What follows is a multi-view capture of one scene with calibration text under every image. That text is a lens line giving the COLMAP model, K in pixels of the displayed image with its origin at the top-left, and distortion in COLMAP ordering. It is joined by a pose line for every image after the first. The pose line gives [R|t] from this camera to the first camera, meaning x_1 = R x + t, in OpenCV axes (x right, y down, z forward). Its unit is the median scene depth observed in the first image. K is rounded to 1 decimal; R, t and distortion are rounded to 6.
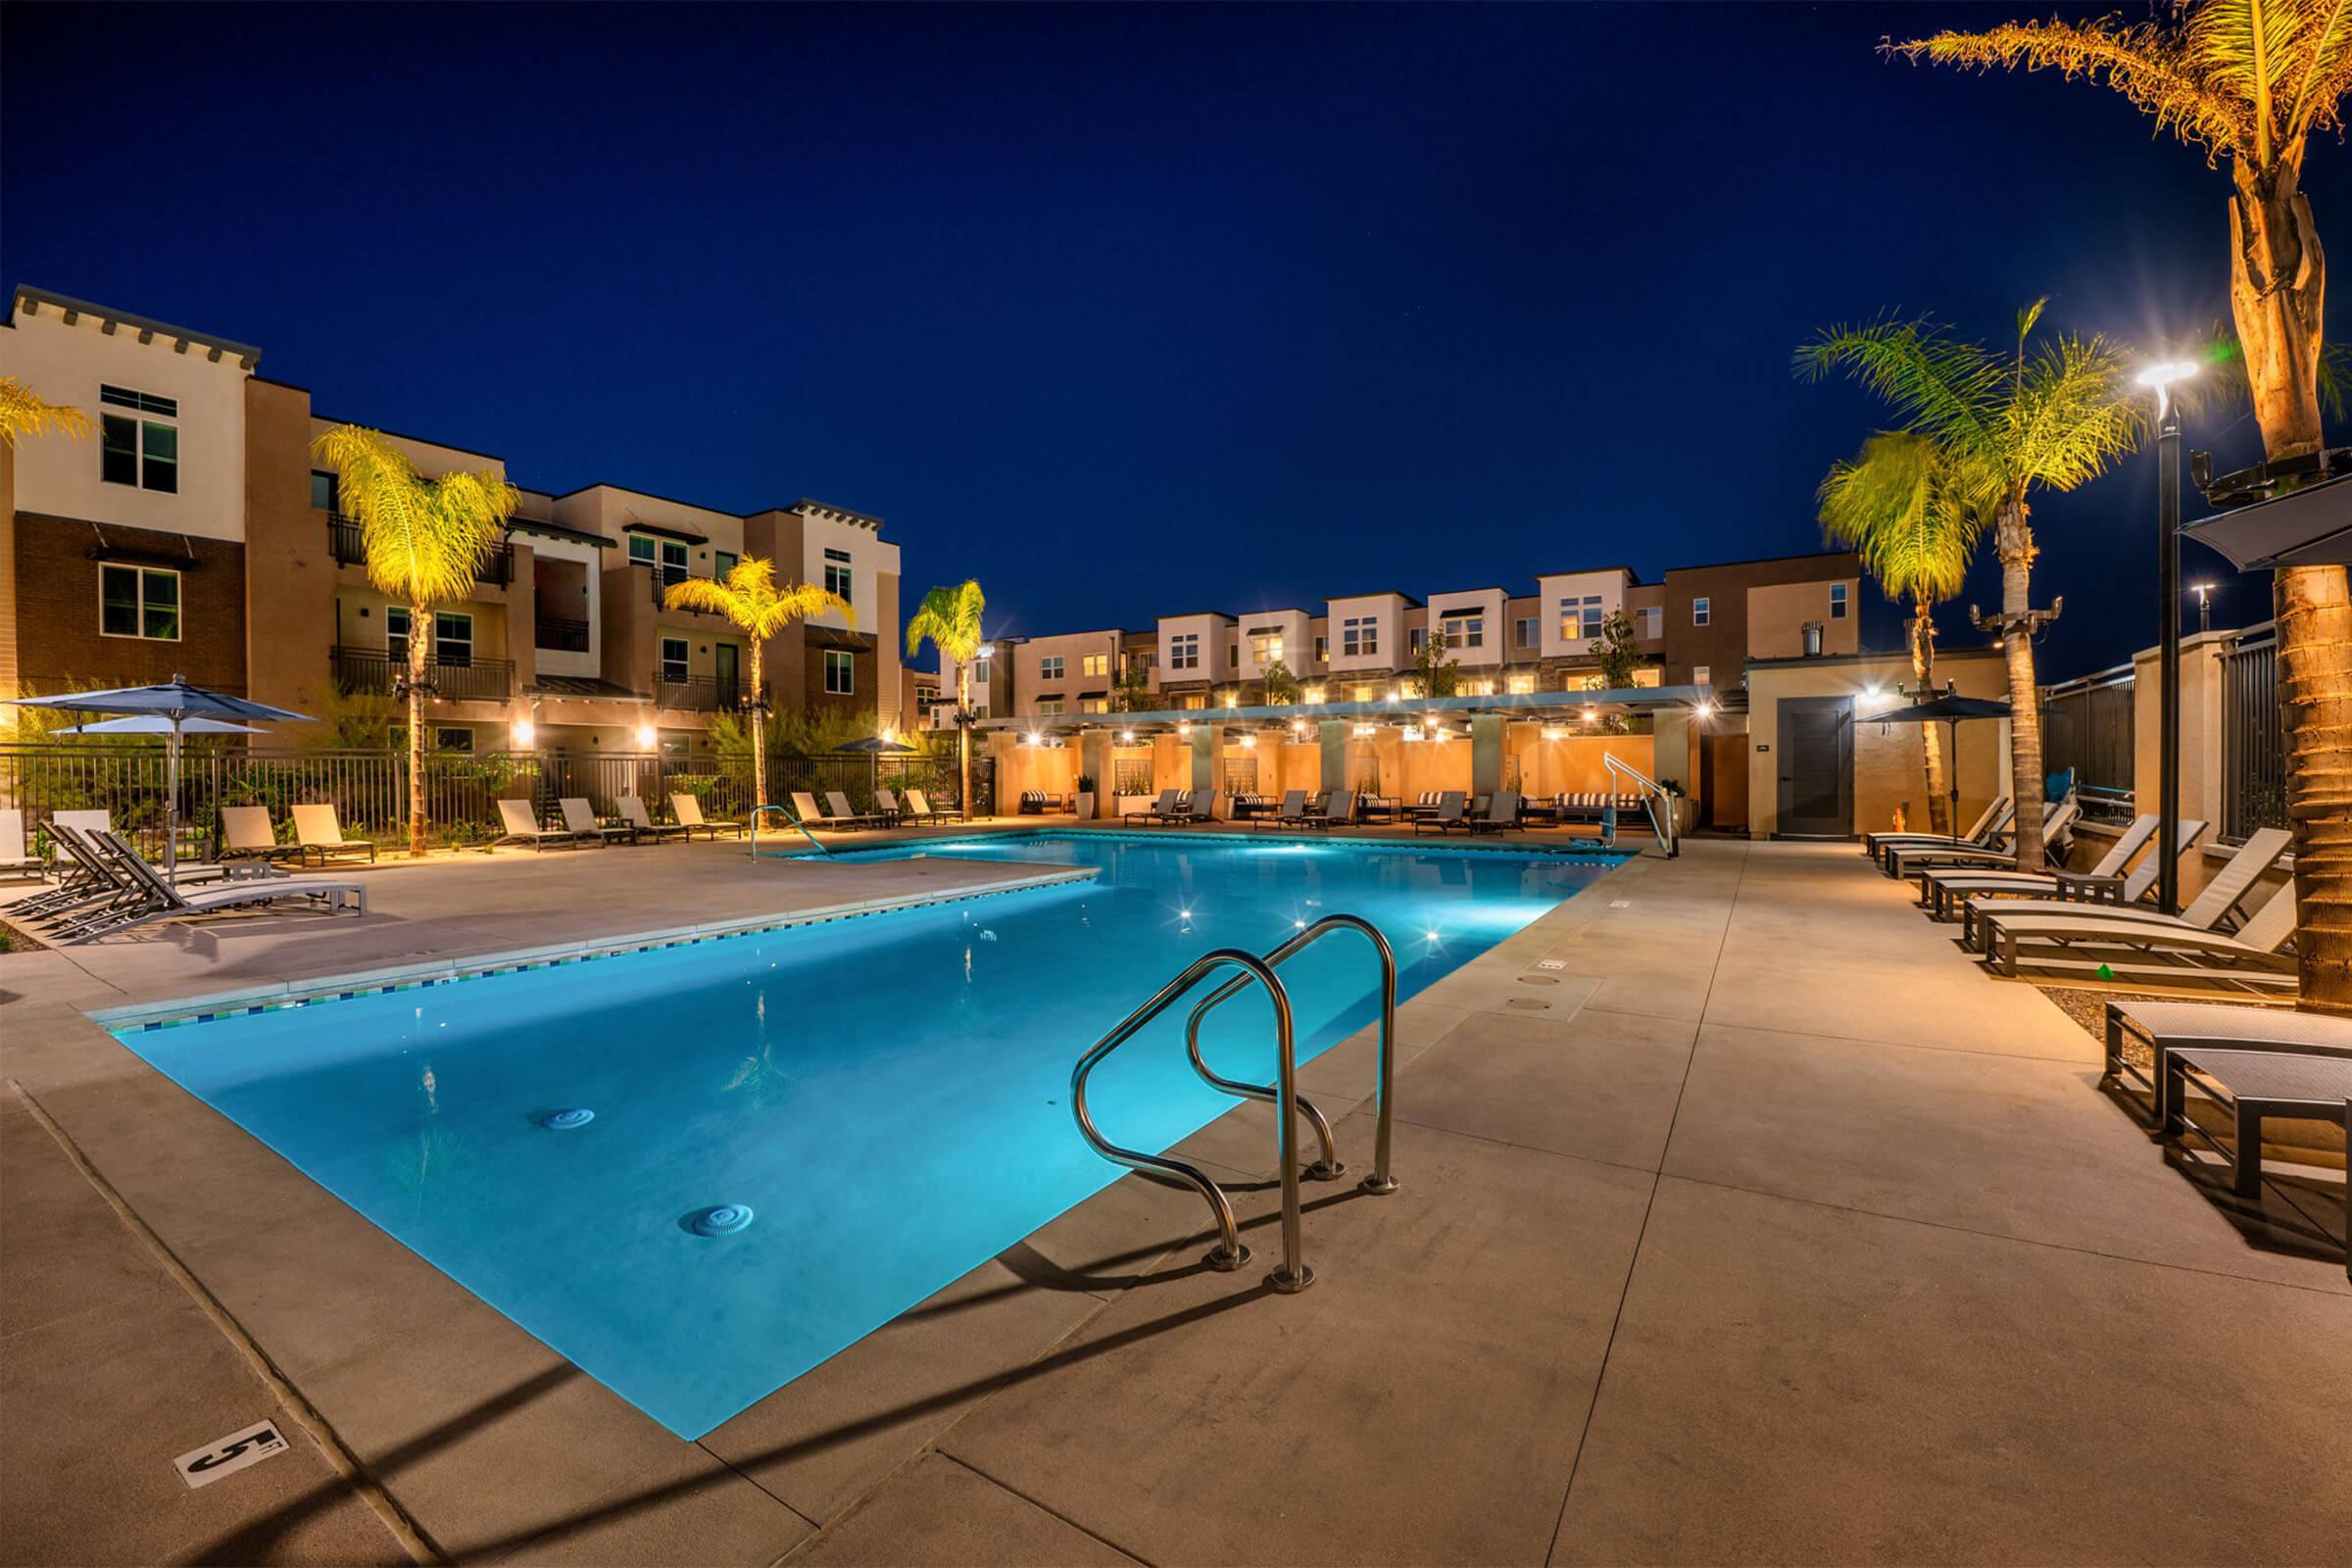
lens RADIAL K [[946.4, 0, 1179.5], [0, 946.4, 782.7], [0, 0, 1]] dist [-0.020979, 0.000198]
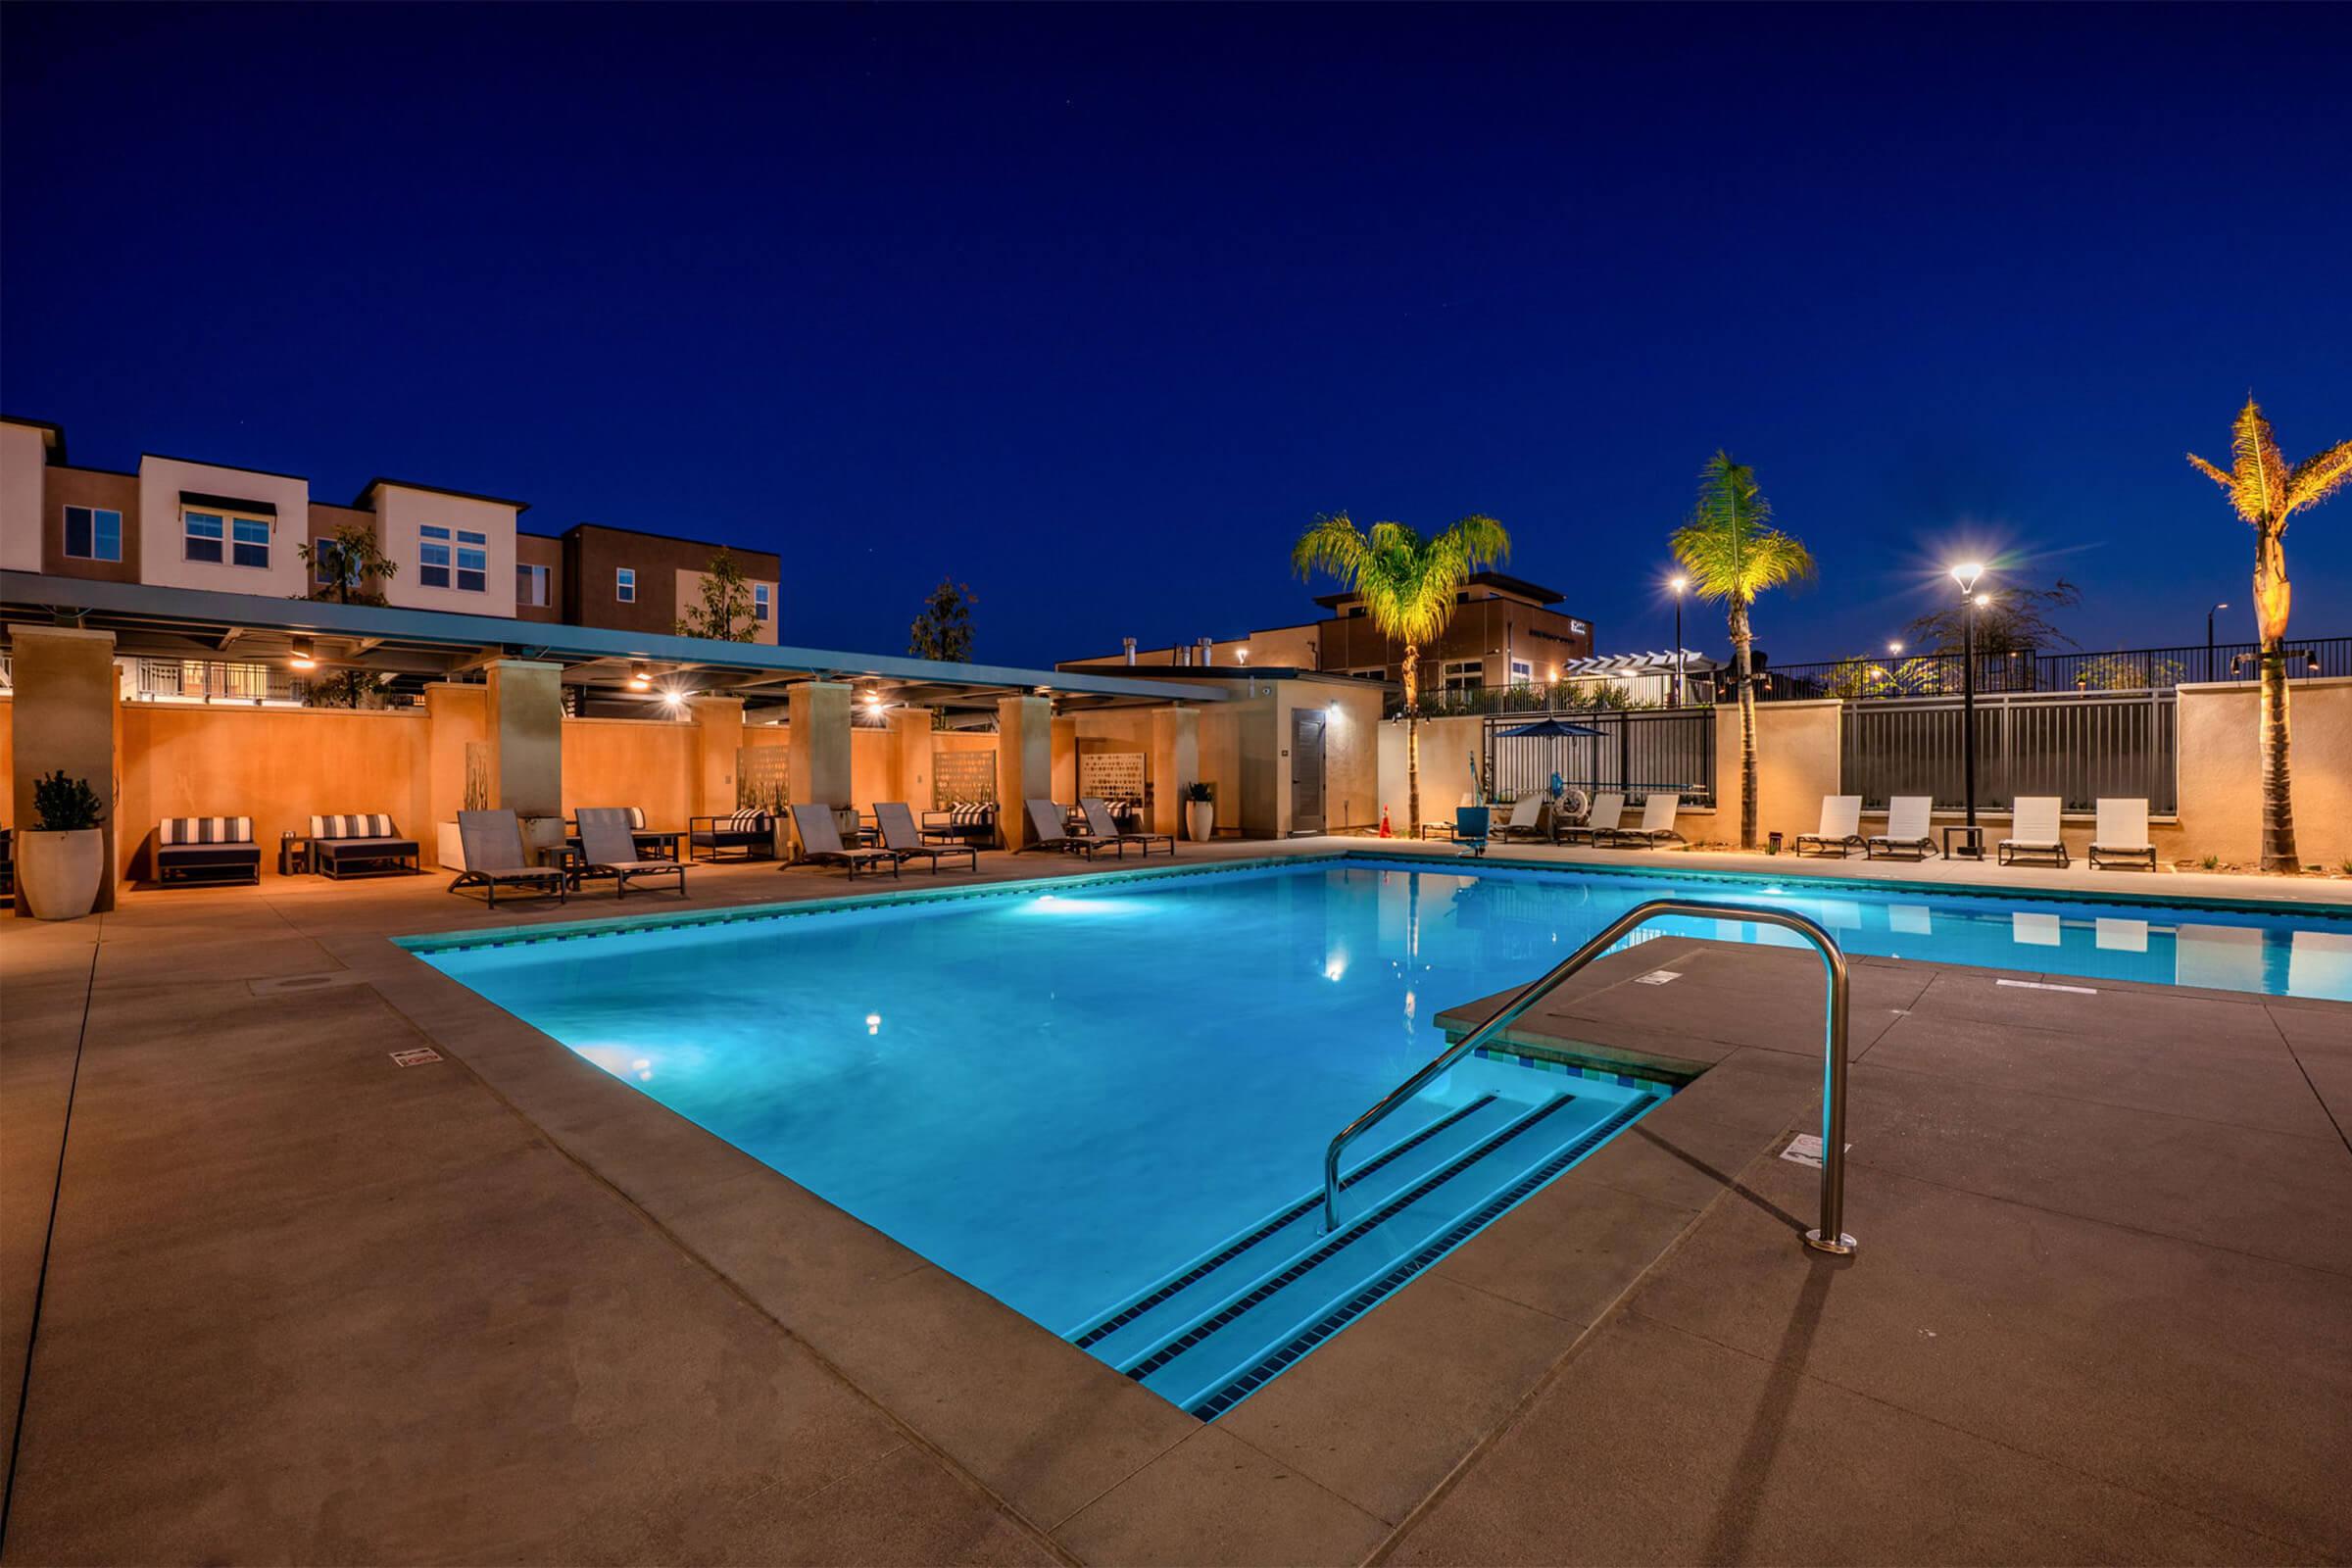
lens RADIAL K [[1015.8, 0, 1177.3], [0, 1015.8, 780.4], [0, 0, 1]] dist [-0.016123, 0.000561]
pose [[0.183768, 0.005261, 0.982956, -0.467366], [0.011870, 0.999901, -0.007571, 0.001526], [-0.982898, 0.013059, 0.183687, 0.771910]]
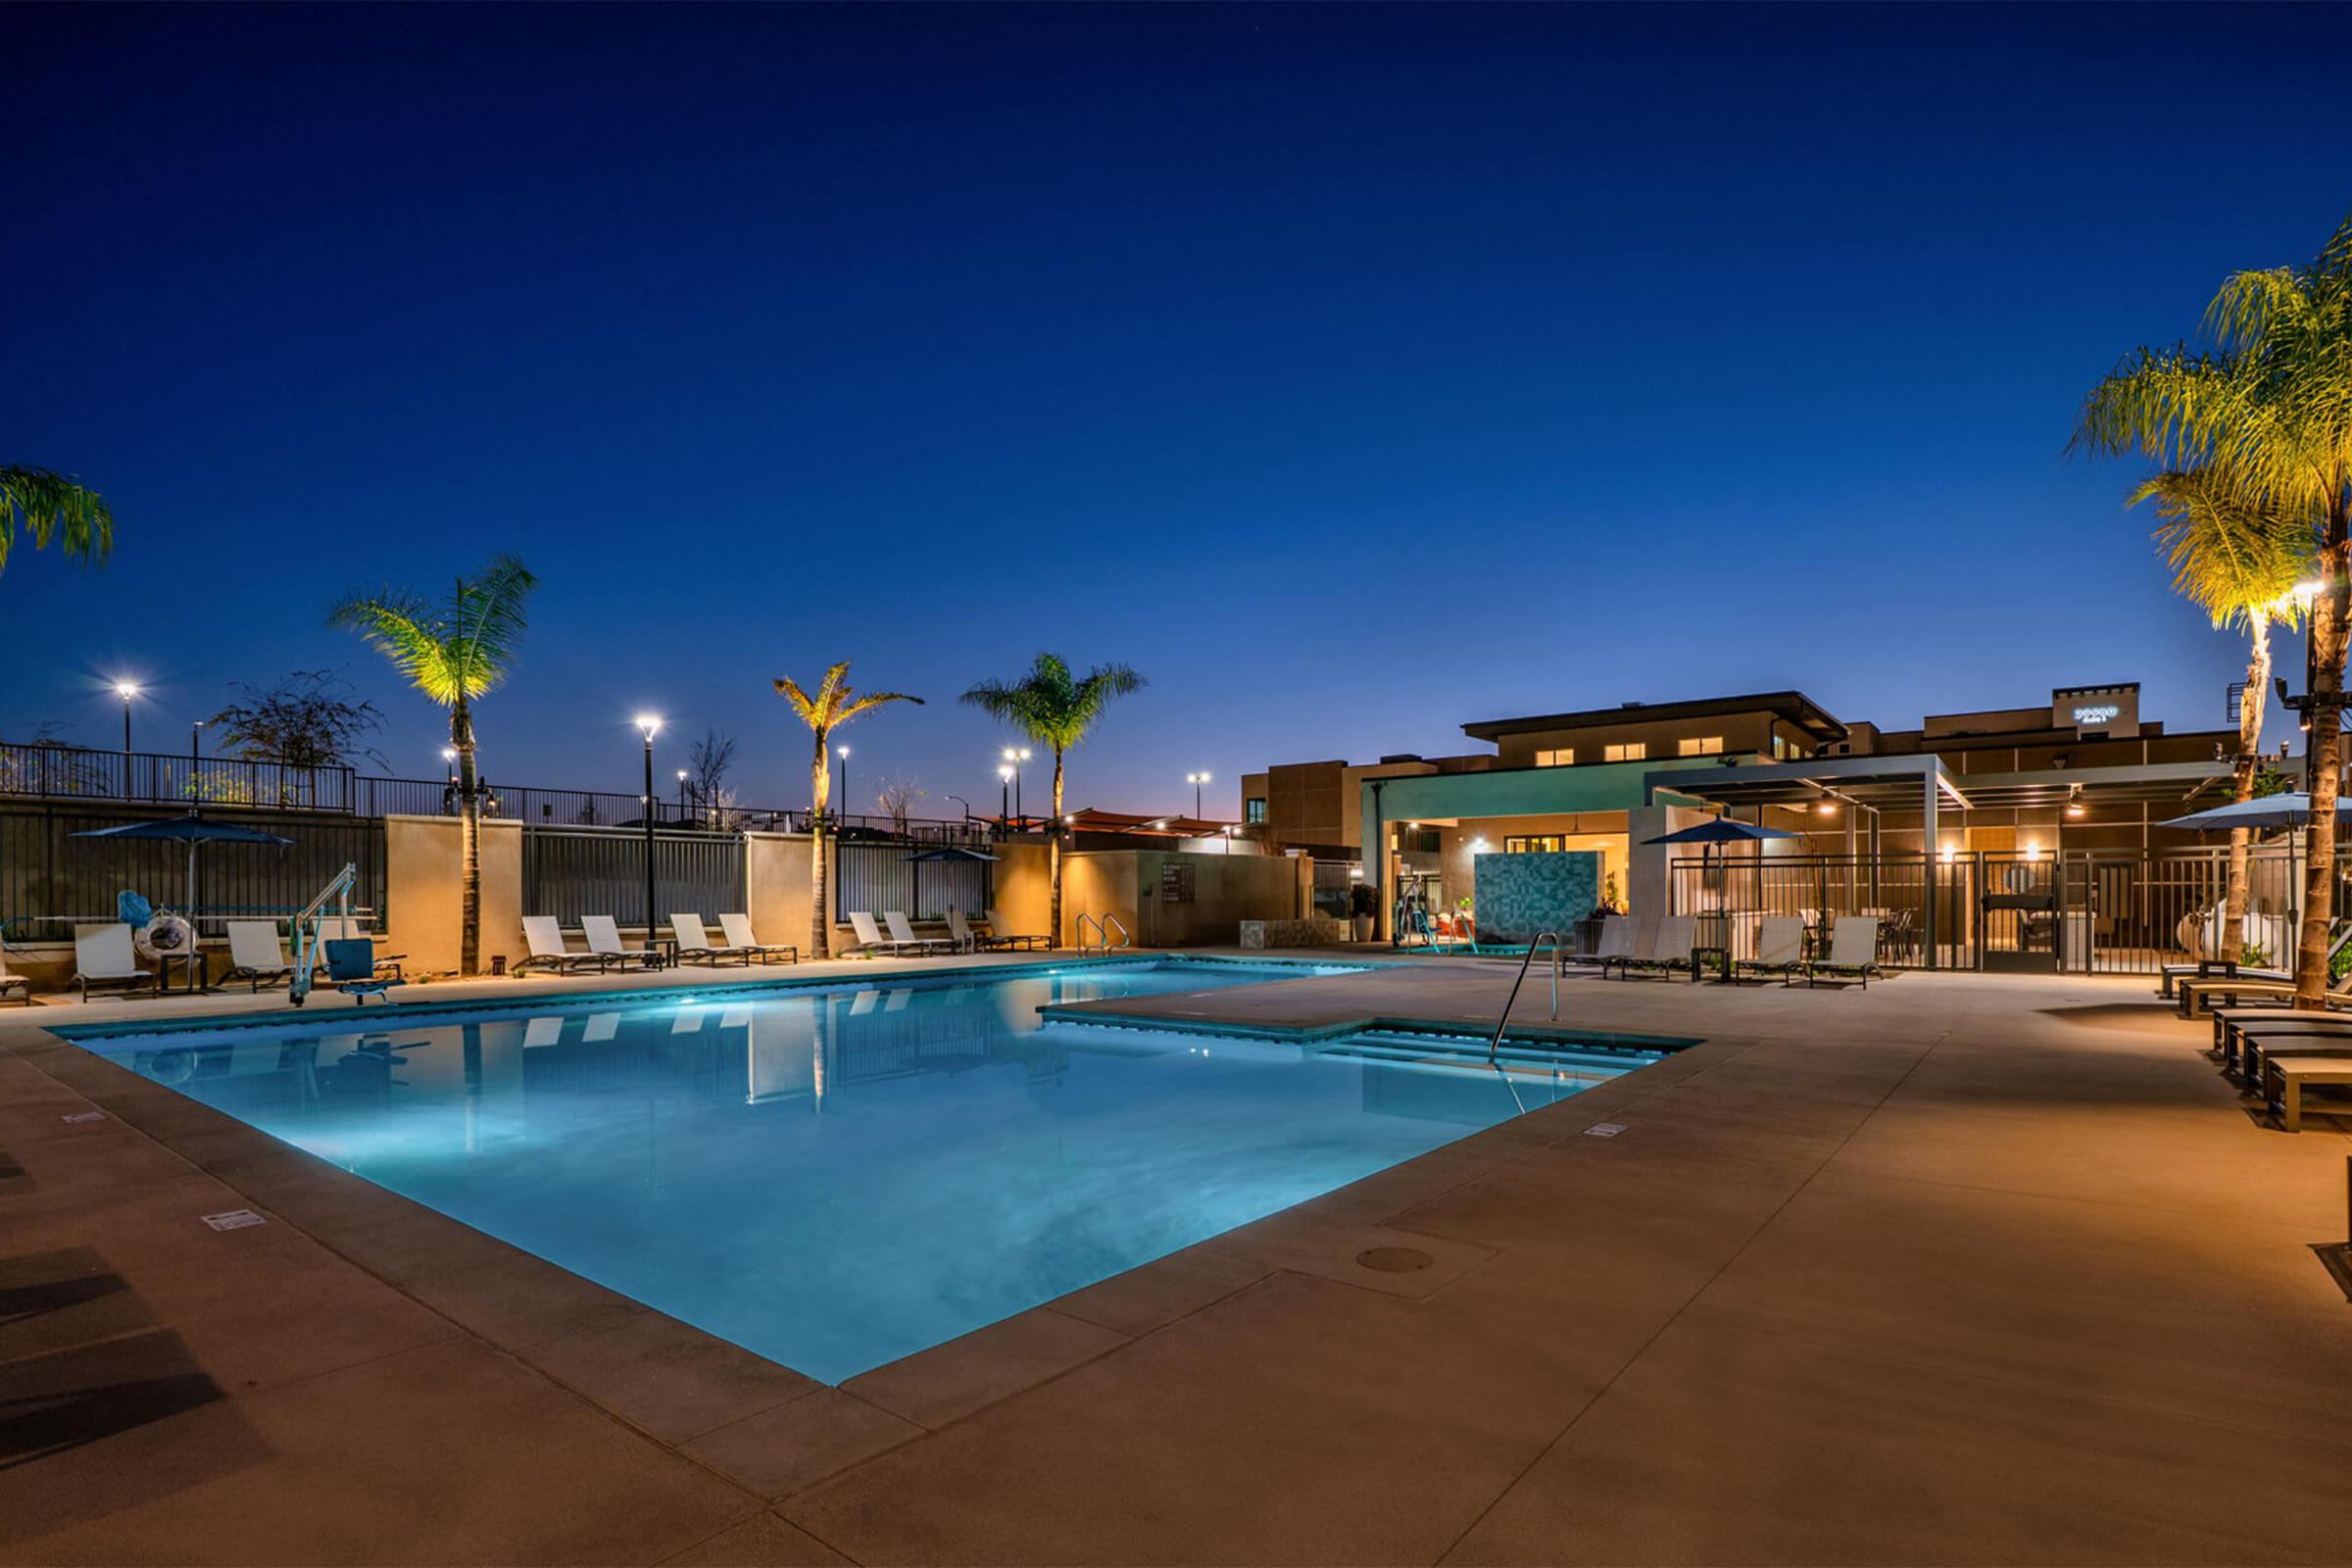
lens RADIAL K [[1139.0, 0, 1235.1], [0, 1139.0, 898.5], [0, 0, 1]] dist [-0.019894, -0.000279]
pose [[-0.997142, 0.010361, 0.074835, -0.212150], [0.011306, 0.999861, 0.012218, -0.005530], [-0.074698, 0.013029, -0.997121, 1.269896]]
